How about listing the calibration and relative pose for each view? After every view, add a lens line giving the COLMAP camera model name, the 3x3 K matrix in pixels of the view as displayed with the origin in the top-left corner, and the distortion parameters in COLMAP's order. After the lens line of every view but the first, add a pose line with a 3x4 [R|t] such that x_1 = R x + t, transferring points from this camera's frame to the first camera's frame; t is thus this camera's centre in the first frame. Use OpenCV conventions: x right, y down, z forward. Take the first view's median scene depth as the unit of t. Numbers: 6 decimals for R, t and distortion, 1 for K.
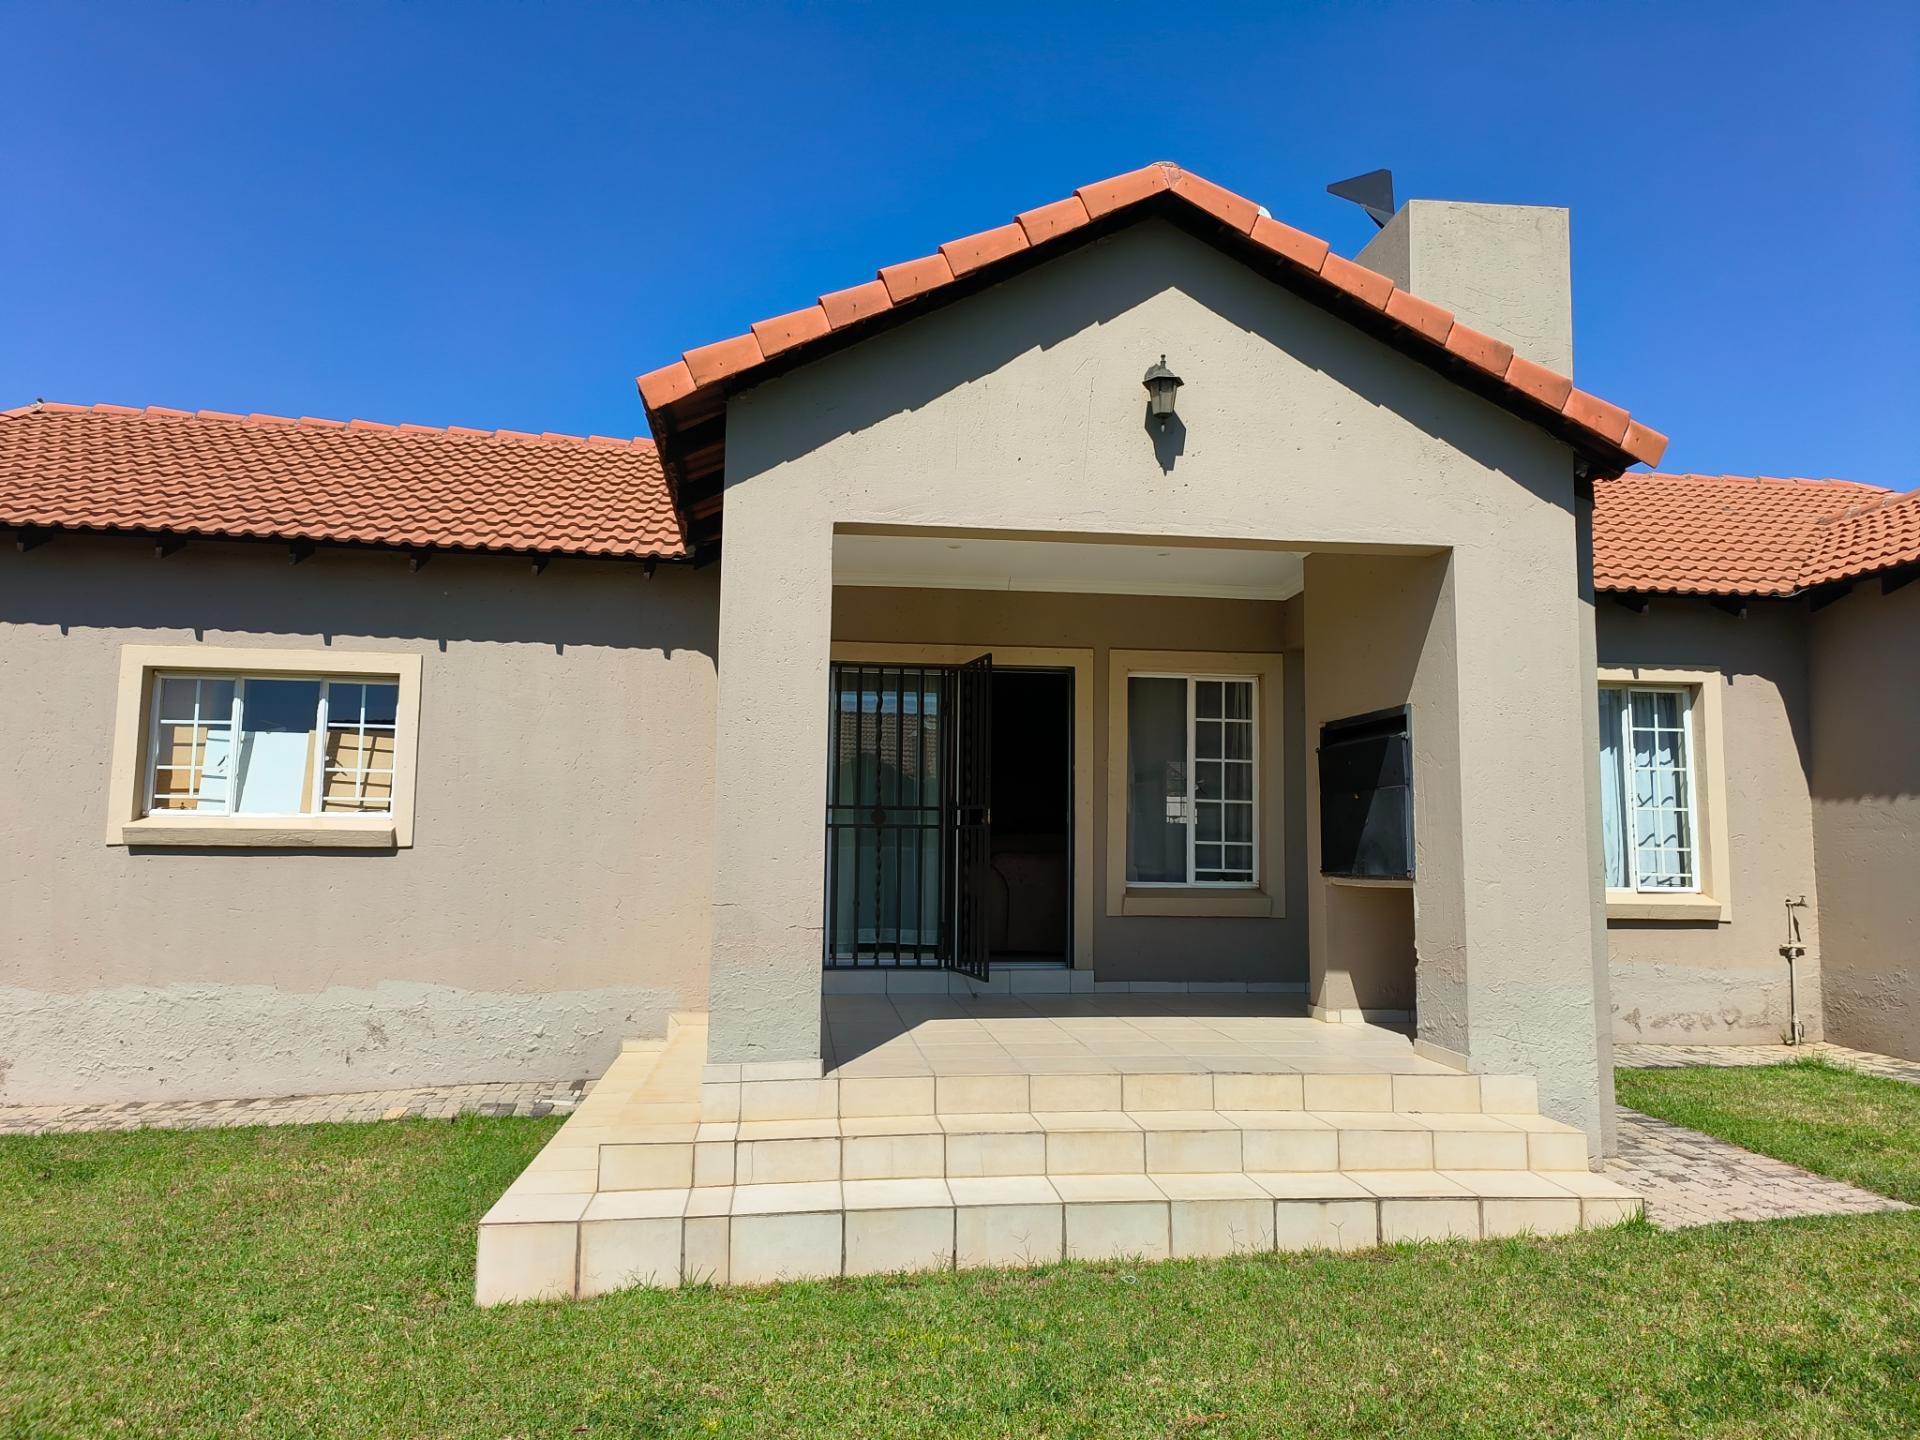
lens RADIAL K [[1282.9, 0, 958.2], [0, 1282.9, 726.5], [0, 0, 1]] dist [0.045063, -0.004154]
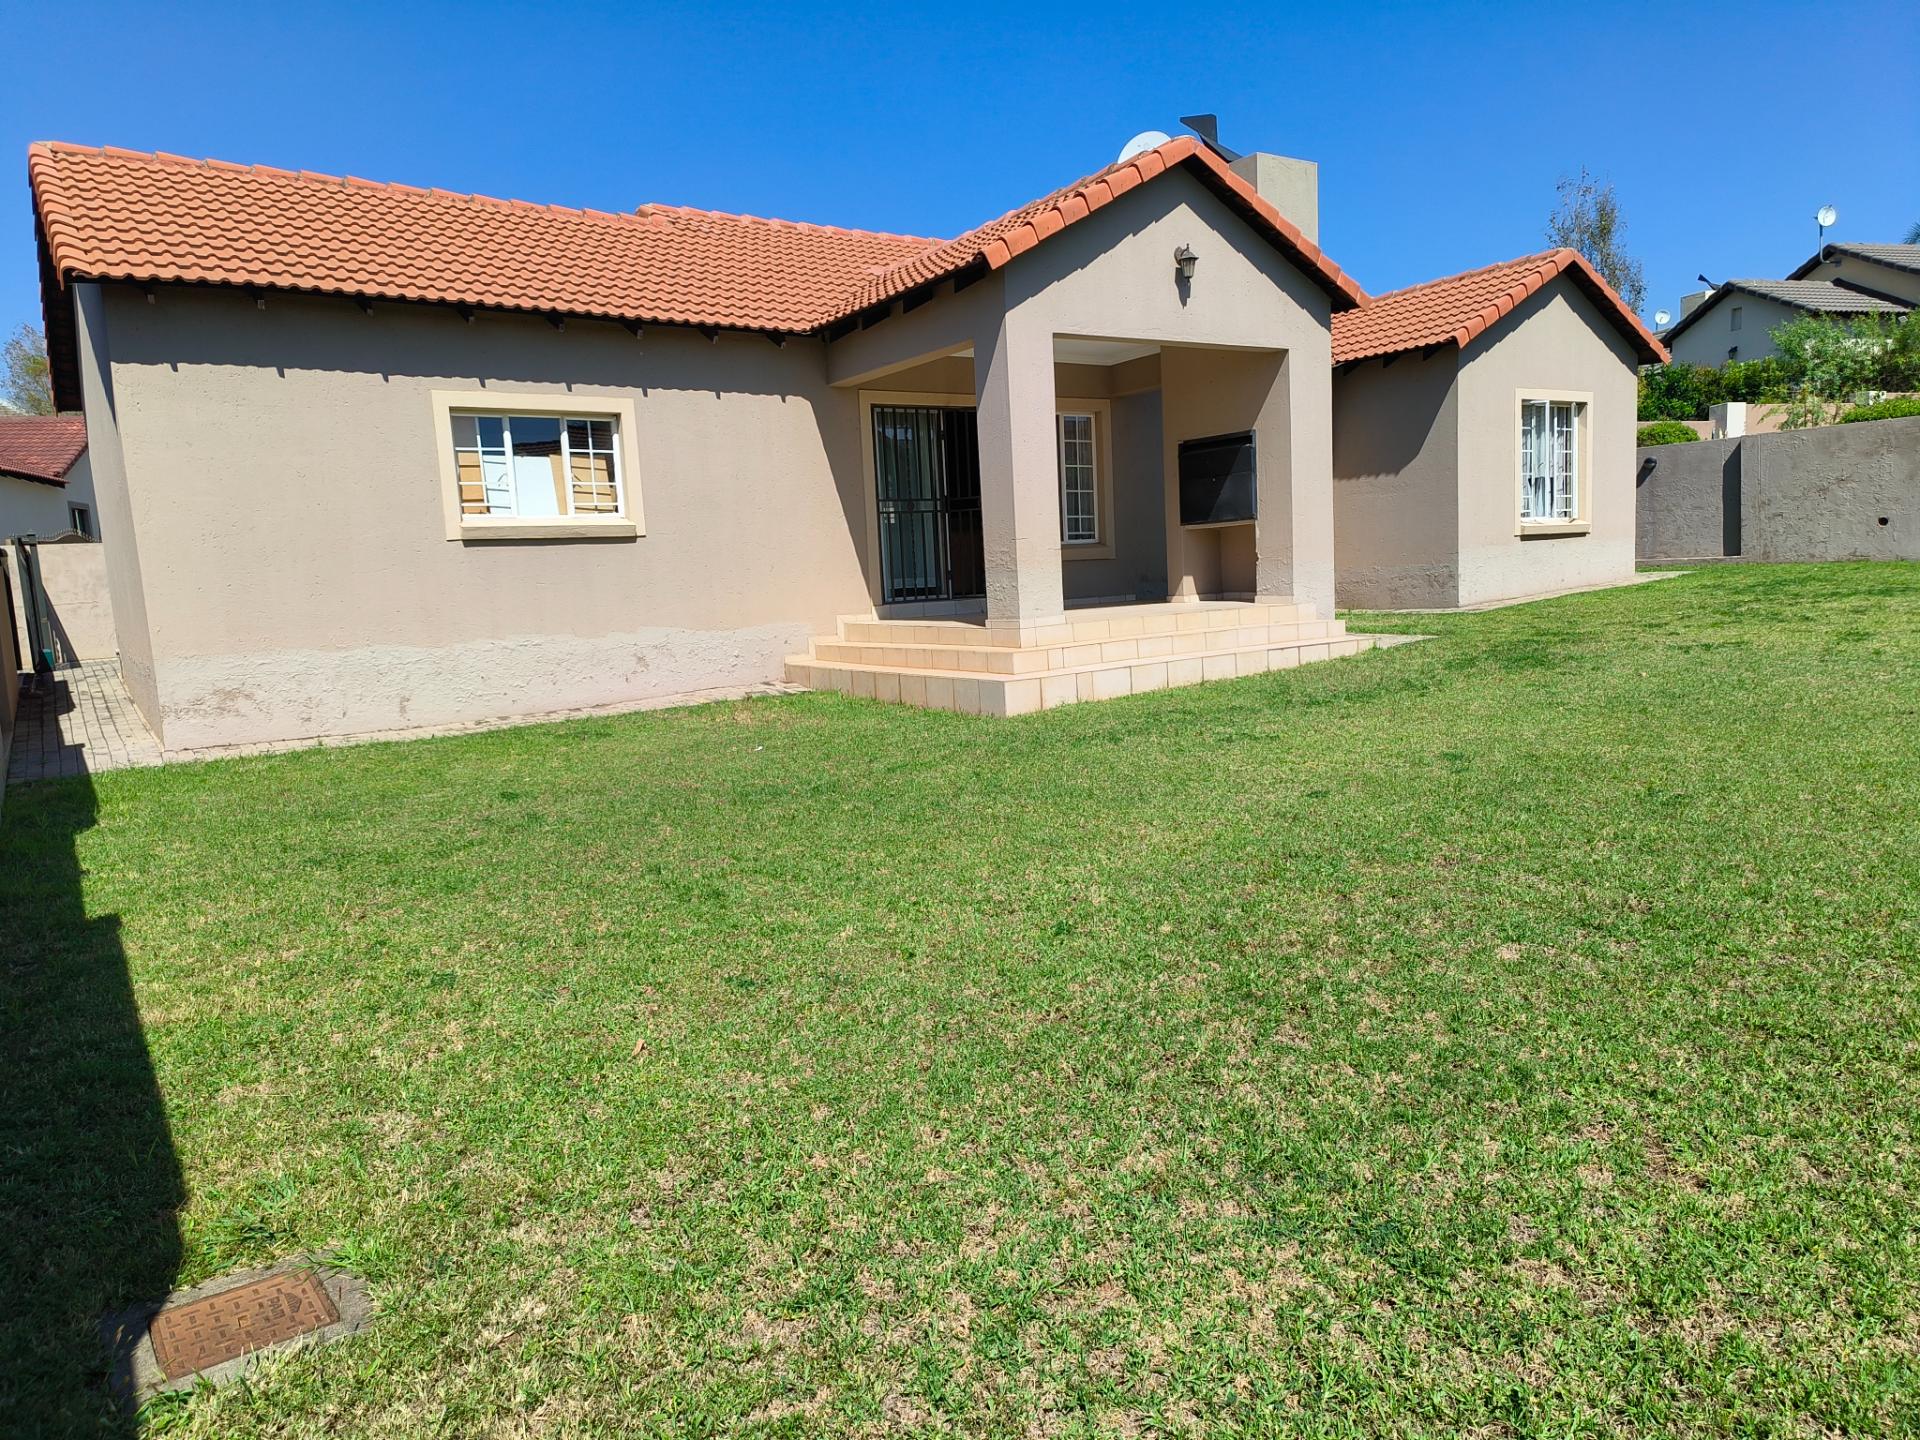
lens RADIAL K [[1259.0, 0, 968.7], [0, 1259.0, 710.6], [0, 0, 1]] dist [0.071951, -0.049955]
pose [[0.883496, -0.109489, 0.455463, -0.763985], [0.016559, 0.978993, 0.203219, 0.002115], [-0.468145, -0.172001, 0.866750, -0.437127]]
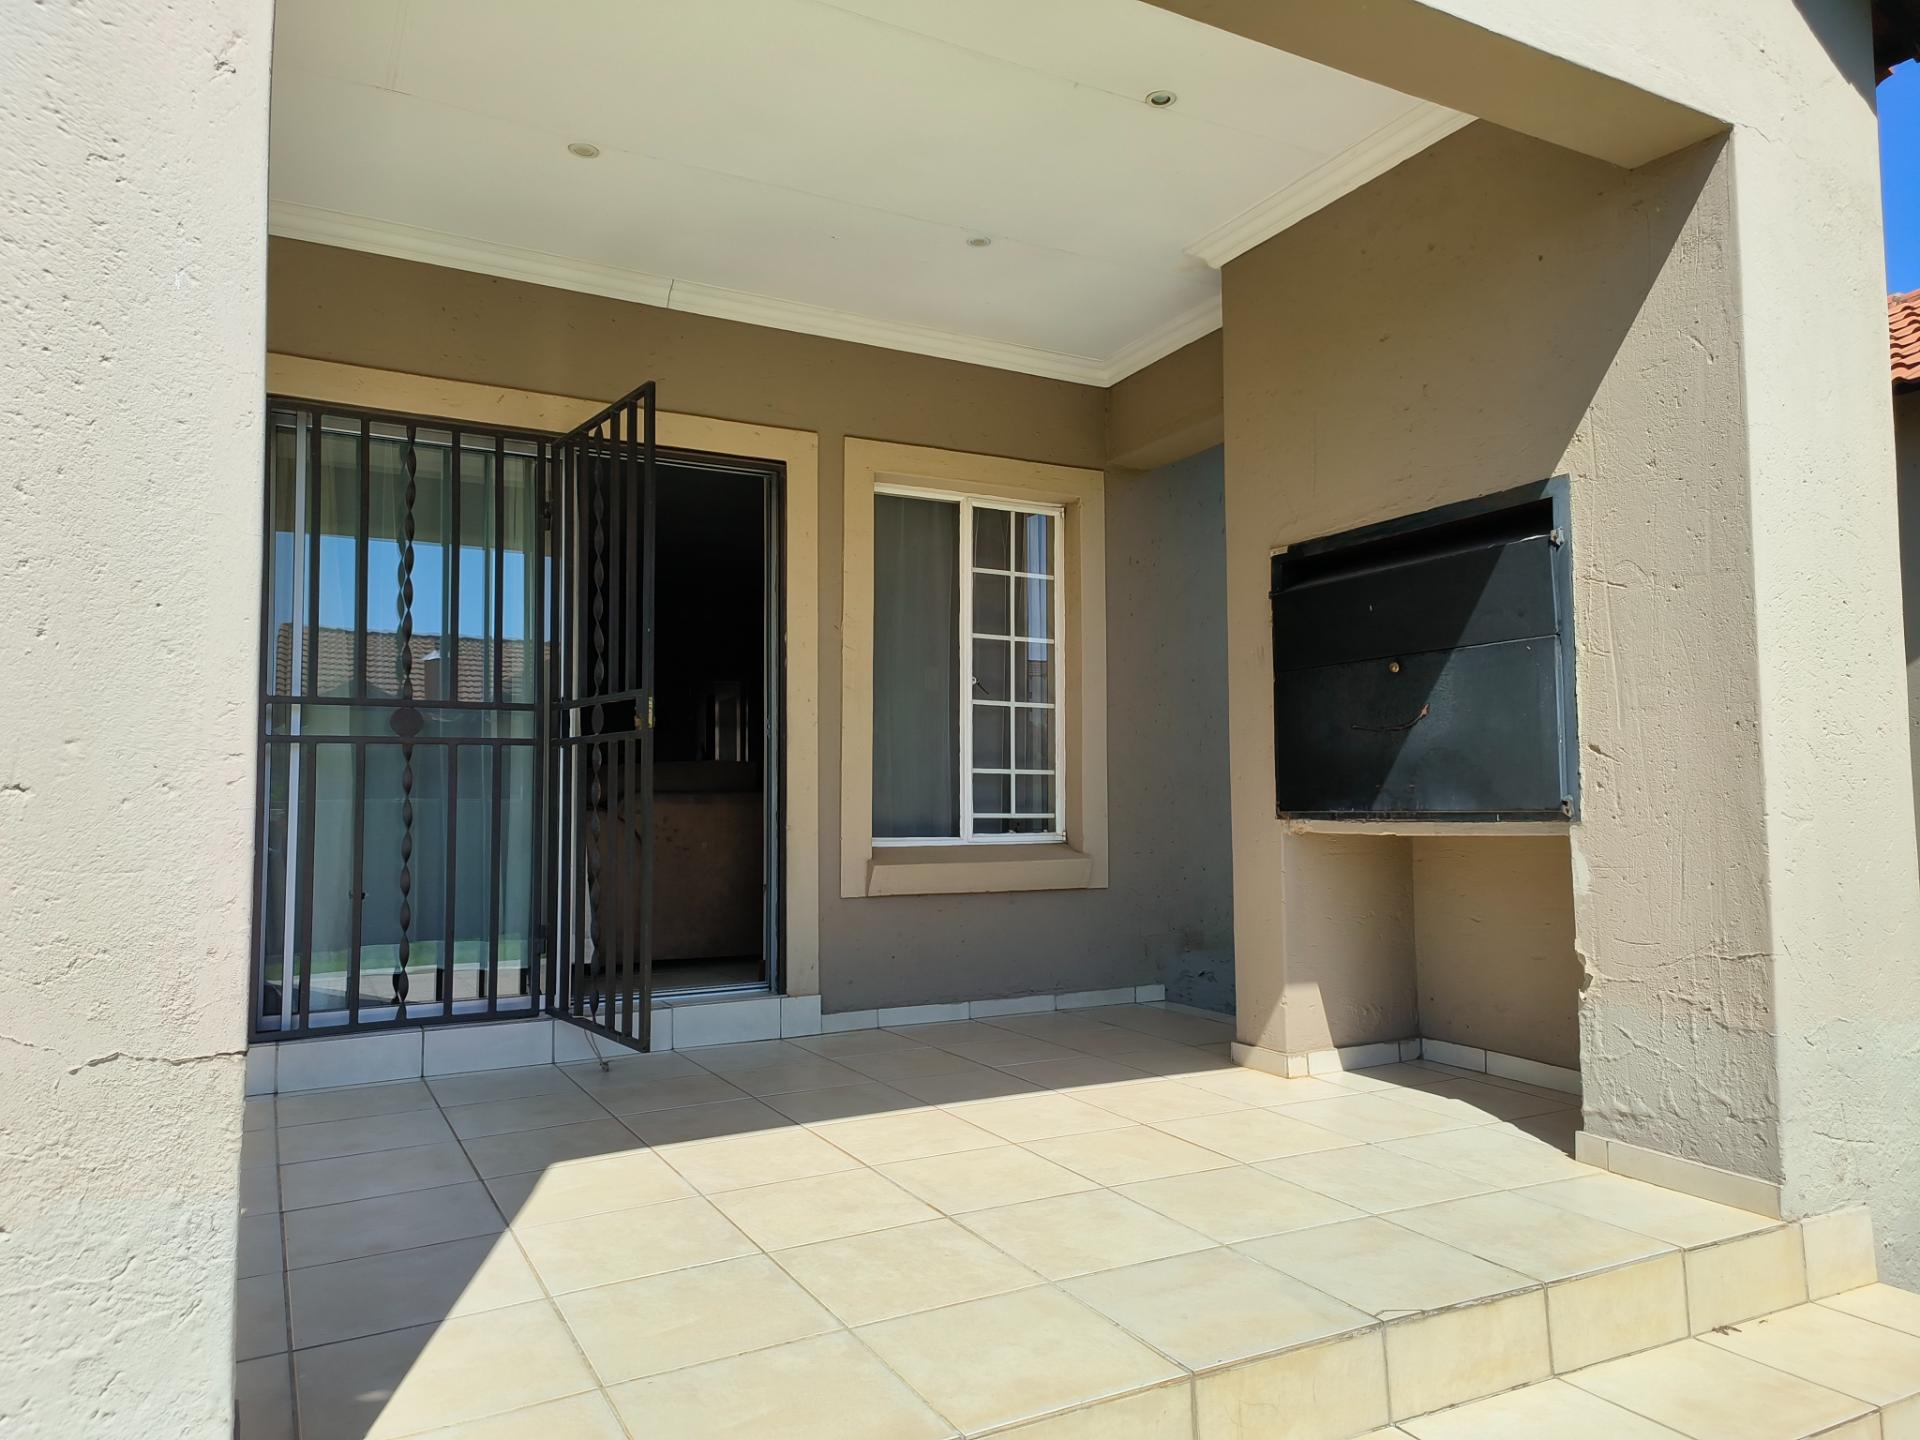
lens RADIAL K [[1282.9, 0, 958.2], [0, 1282.9, 726.5], [0, 0, 1]] dist [0.045063, -0.004154]
pose [[0.932524, 0.005293, 0.361069, -0.045548], [-0.018219, 0.999309, 0.032406, 0.054109], [-0.360648, -0.036797, 0.931976, 0.474654]]
